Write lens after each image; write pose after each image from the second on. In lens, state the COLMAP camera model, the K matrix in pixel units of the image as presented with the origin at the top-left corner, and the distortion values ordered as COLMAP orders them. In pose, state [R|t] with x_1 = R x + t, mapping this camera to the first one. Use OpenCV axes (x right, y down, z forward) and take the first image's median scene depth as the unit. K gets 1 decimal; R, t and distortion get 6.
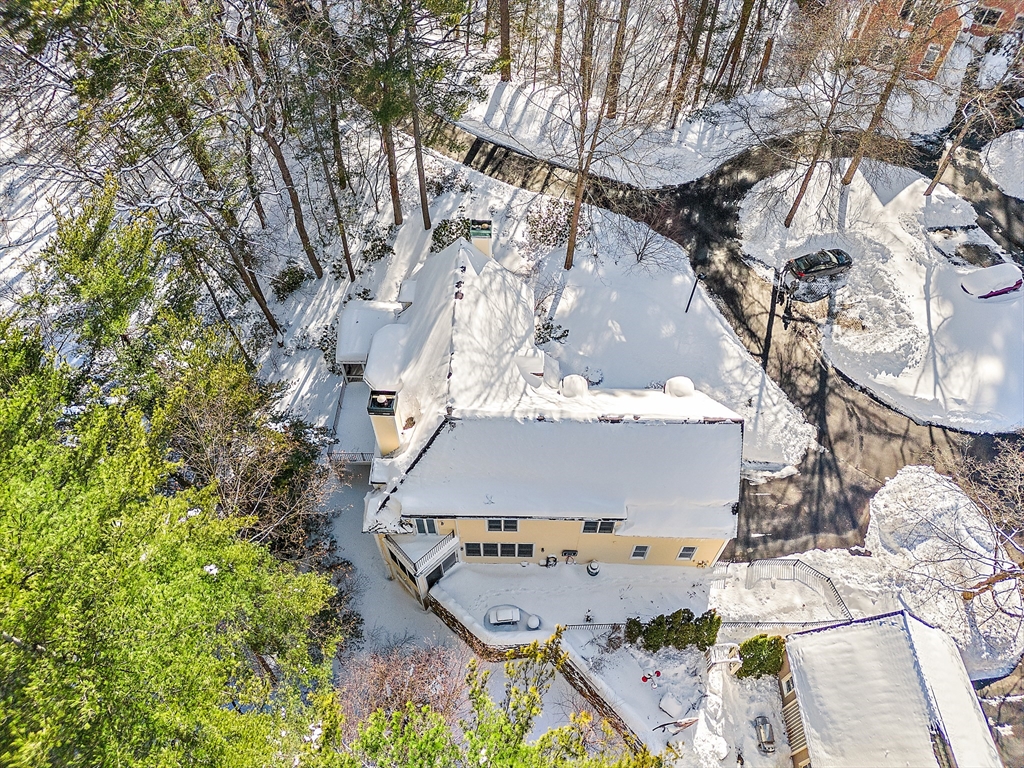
lens RADIAL K [[700.9, 0, 512.0], [0, 700.9, 384.0], [0, 0, 1]] dist [0.106280, -0.113127]
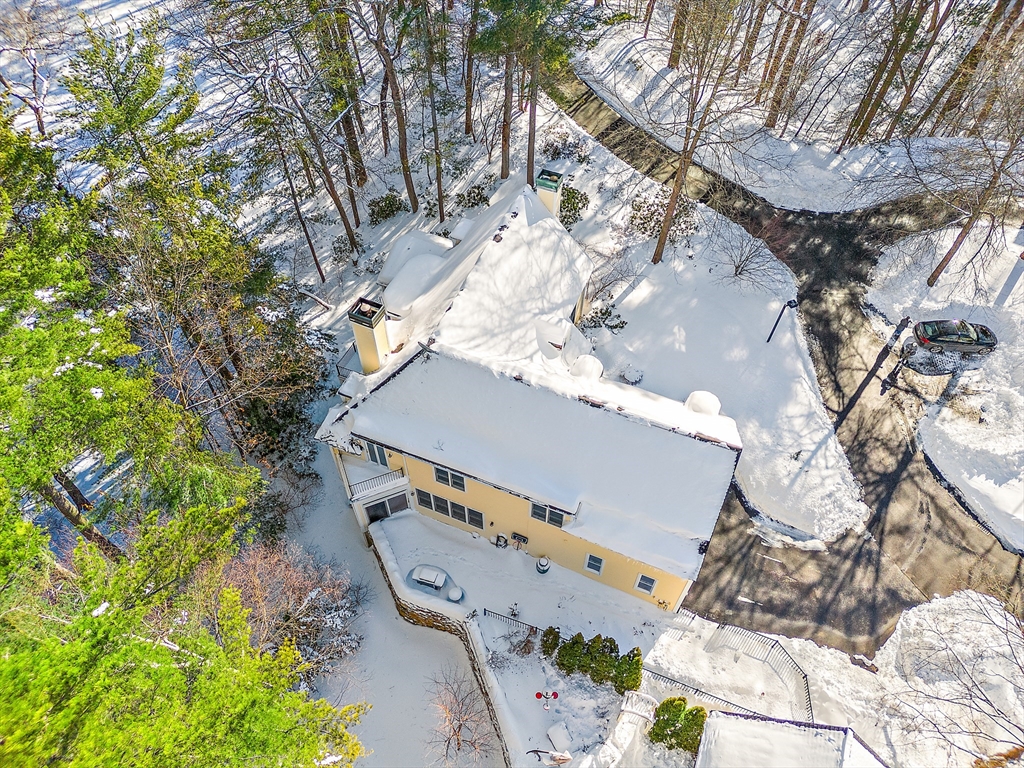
lens RADIAL K [[700.9, 0, 512.0], [0, 700.9, 384.0], [0, 0, 1]] dist [0.106280, -0.113127]
pose [[0.930743, 0.293268, -0.218431, 0.170669], [-0.298828, 0.954274, 0.007904, 0.038055], [0.210761, 0.057916, 0.975820, 0.085442]]
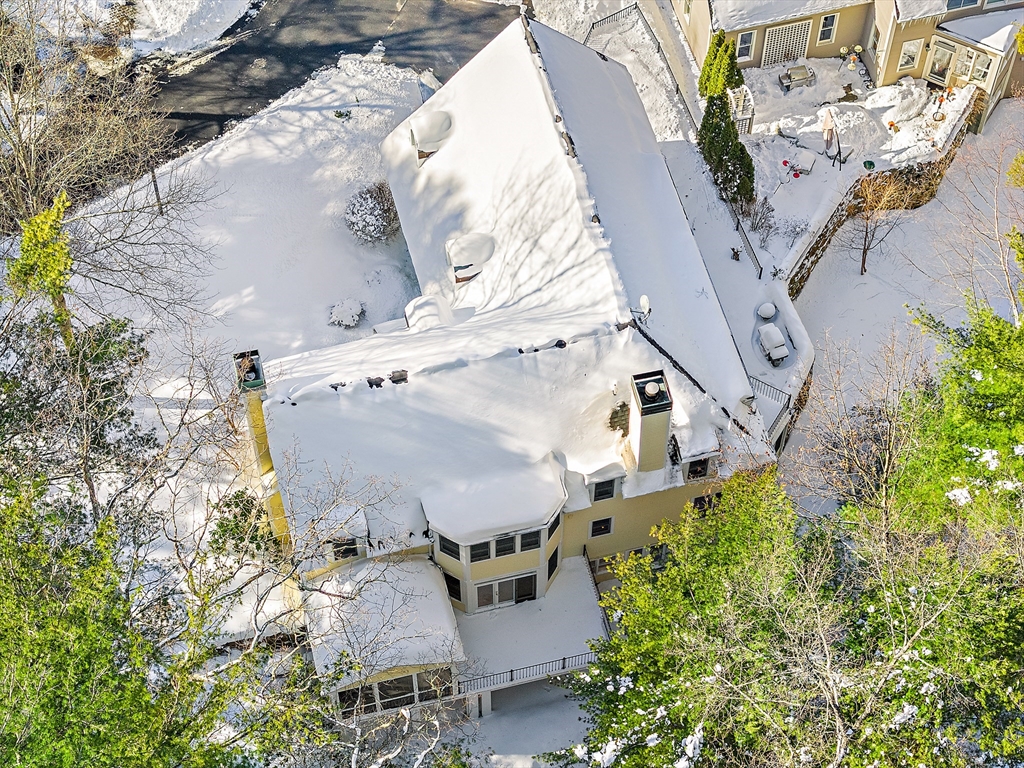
lens RADIAL K [[2017.1, 0, 512.0], [0, 2017.1, 384.0], [0, 0, 1]] dist [-0.010187, 0.154726]
pose [[-0.269028, -0.822080, 0.501804, -0.810257], [0.781076, 0.118612, 0.613067, -0.922645], [-0.563511, 0.556880, 0.610197, -0.083464]]
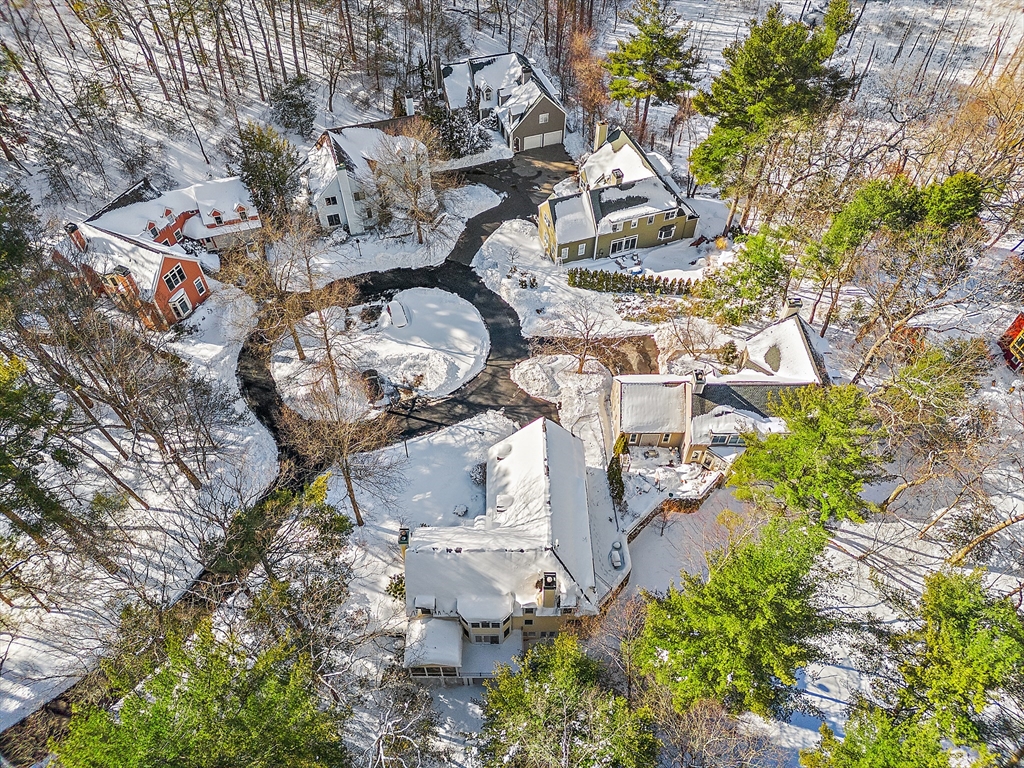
lens RADIAL K [[700.9, 0, 512.0], [0, 700.9, 384.0], [0, 0, 1]] dist [0.106280, -0.113127]
pose [[-0.025795, -0.780595, 0.624504, -0.645623], [0.810320, 0.349513, 0.470342, -0.751714], [-0.585419, 0.518181, 0.623516, -0.204268]]
